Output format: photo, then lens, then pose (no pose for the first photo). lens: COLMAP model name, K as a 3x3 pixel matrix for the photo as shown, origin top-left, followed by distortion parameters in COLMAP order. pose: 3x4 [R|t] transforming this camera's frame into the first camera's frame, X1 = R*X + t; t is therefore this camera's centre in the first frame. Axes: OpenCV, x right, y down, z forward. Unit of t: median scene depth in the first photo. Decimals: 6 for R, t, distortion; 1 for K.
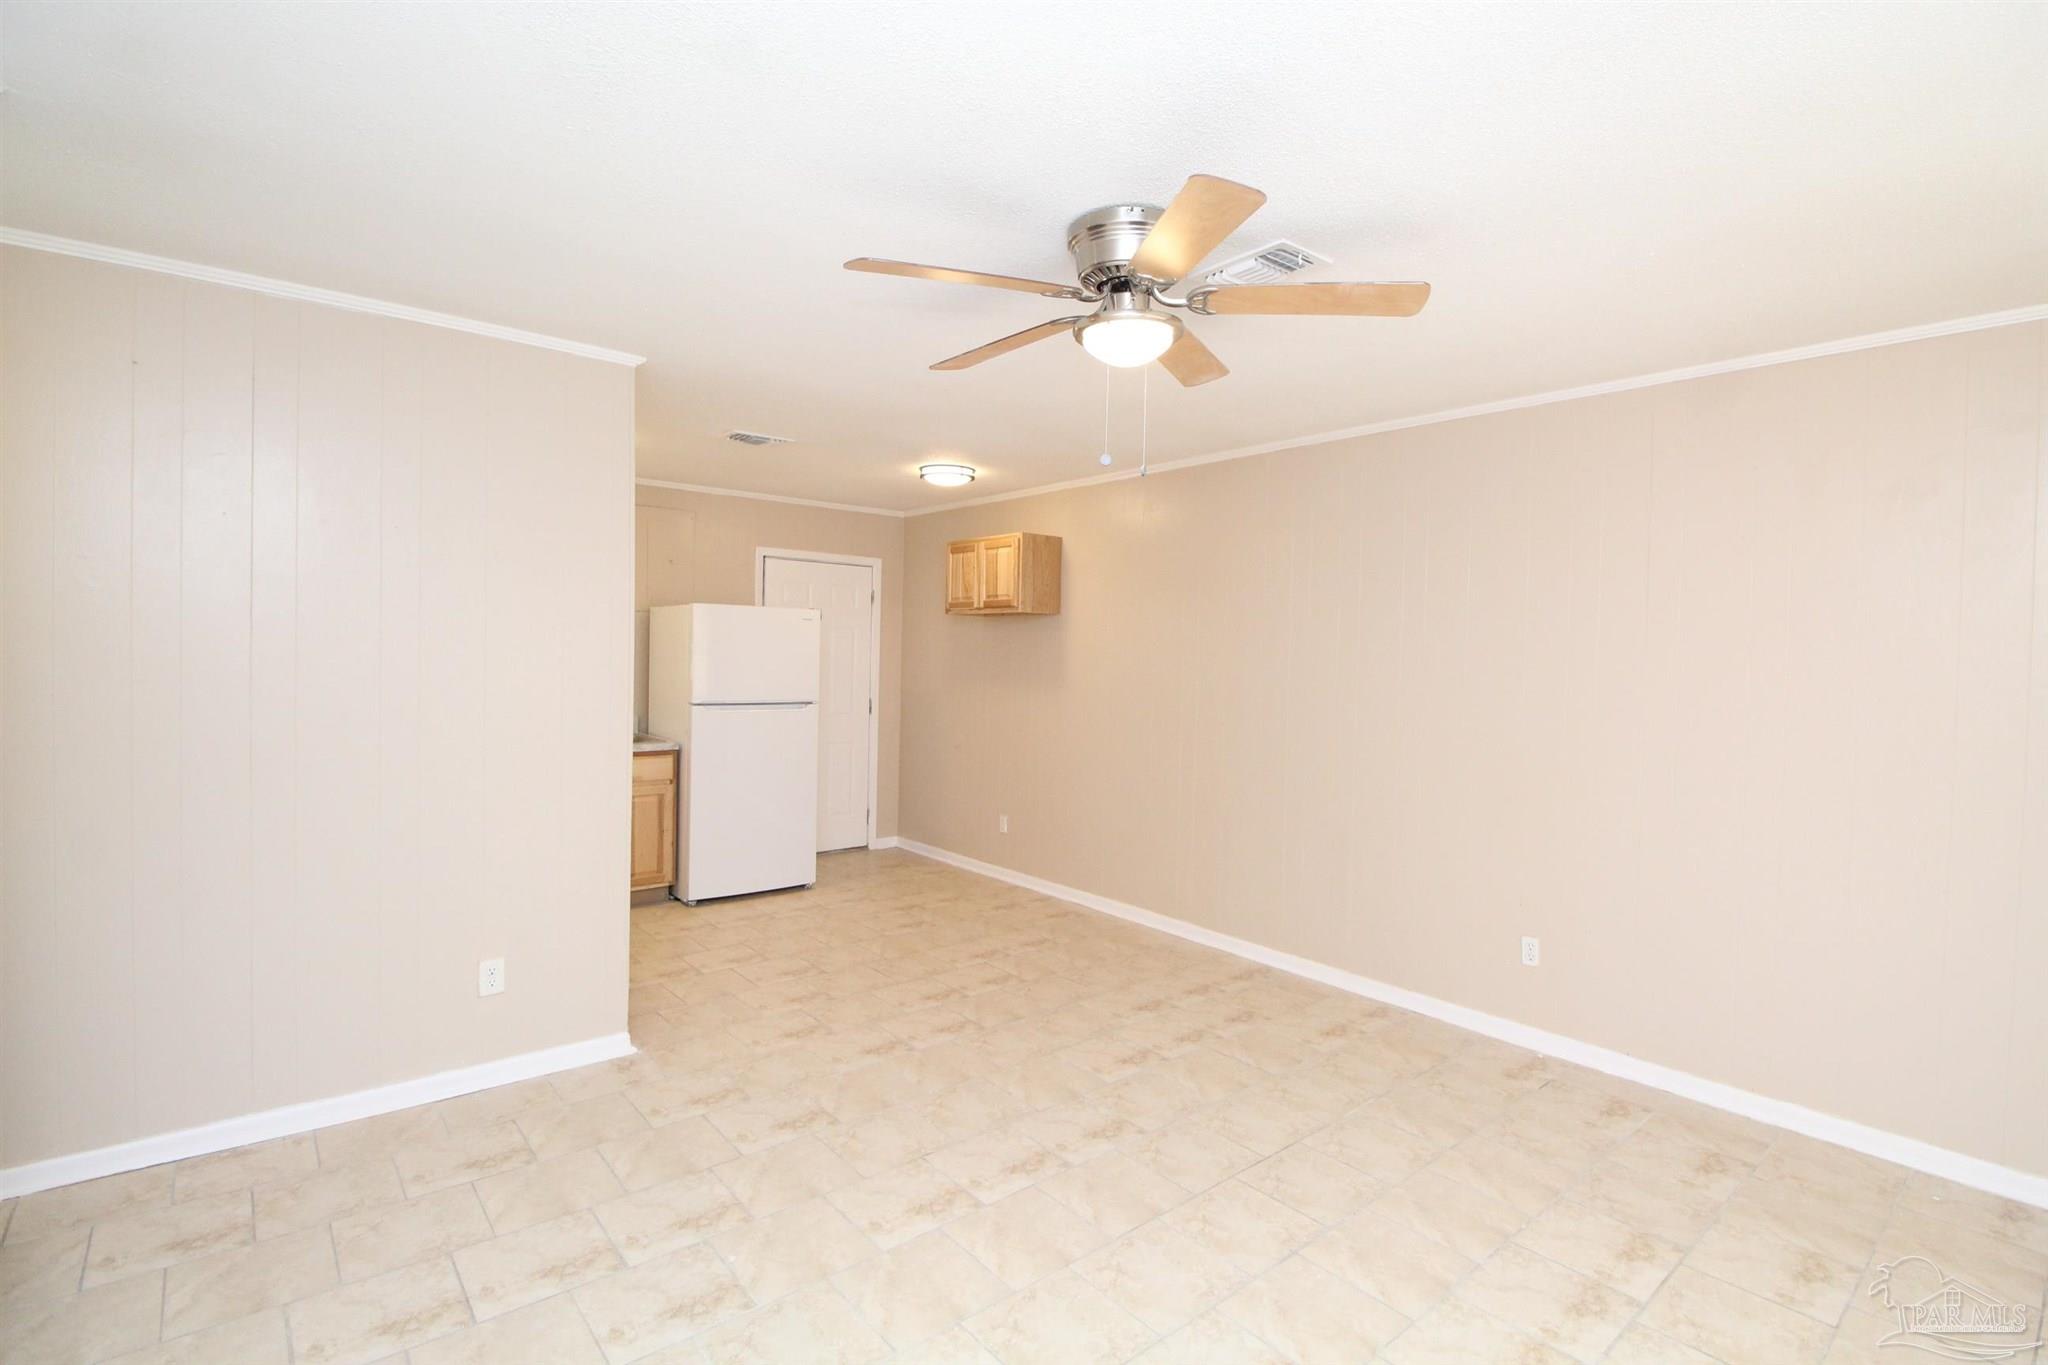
lens RADIAL K [[971.7, 0, 1045.0], [0, 971.7, 664.4], [0, 0, 1]] dist [-0.006329, -0.004504]
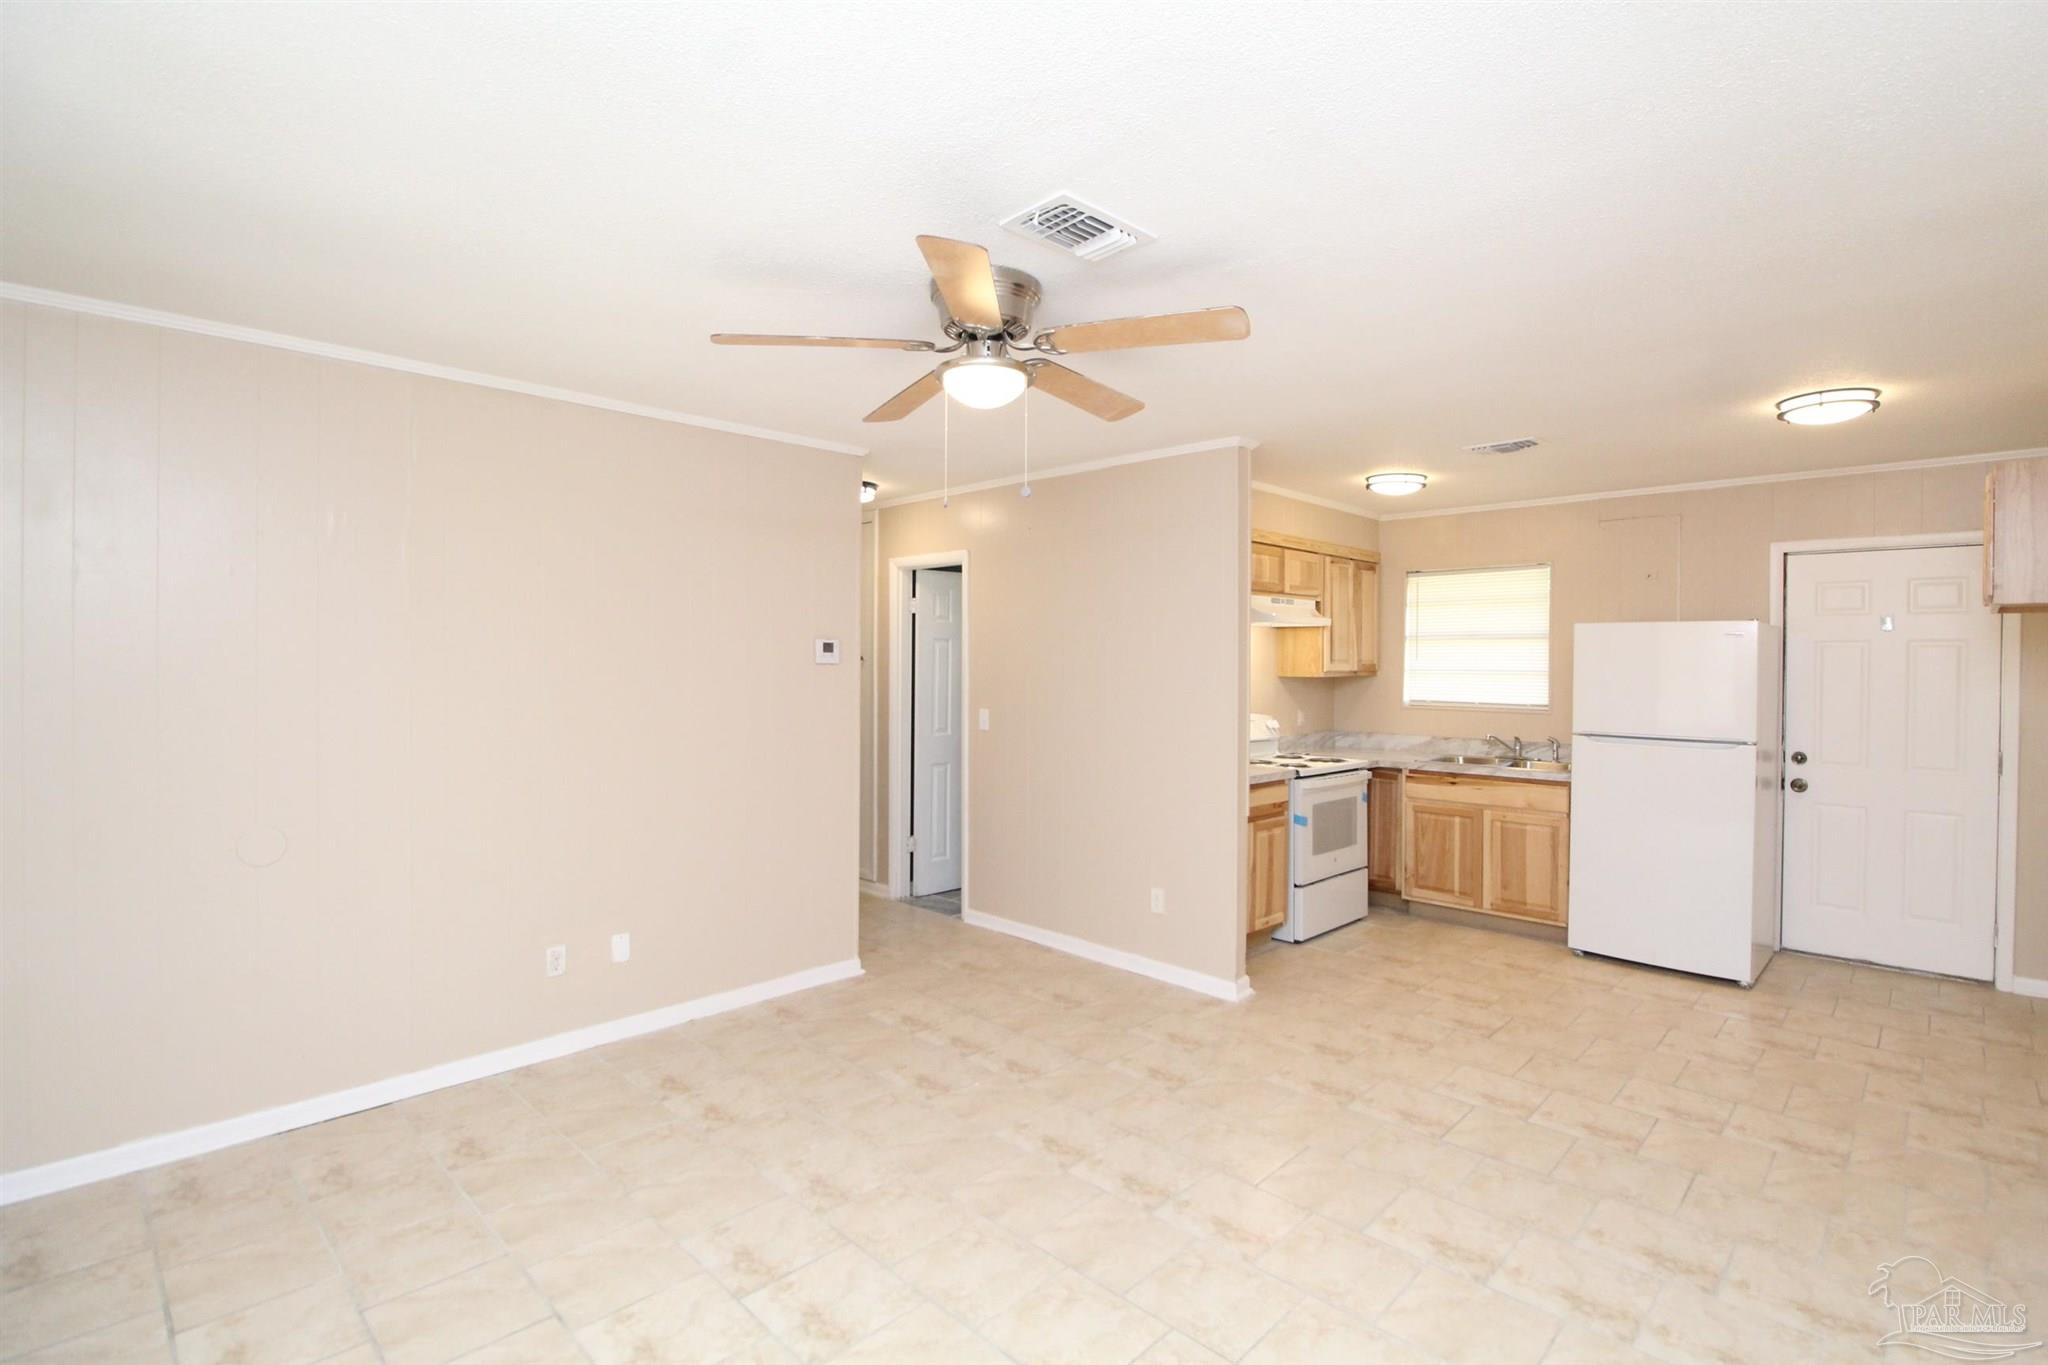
lens RADIAL K [[971.7, 0, 1038.6], [0, 971.7, 668.6], [0, 0, 1]] dist [-0.006329, -0.004504]
pose [[0.096758, -0.002348, -0.995305, 0.626649], [-0.017116, 0.999845, -0.004022, -0.010636], [0.995161, 0.017425, 0.096703, 0.503006]]
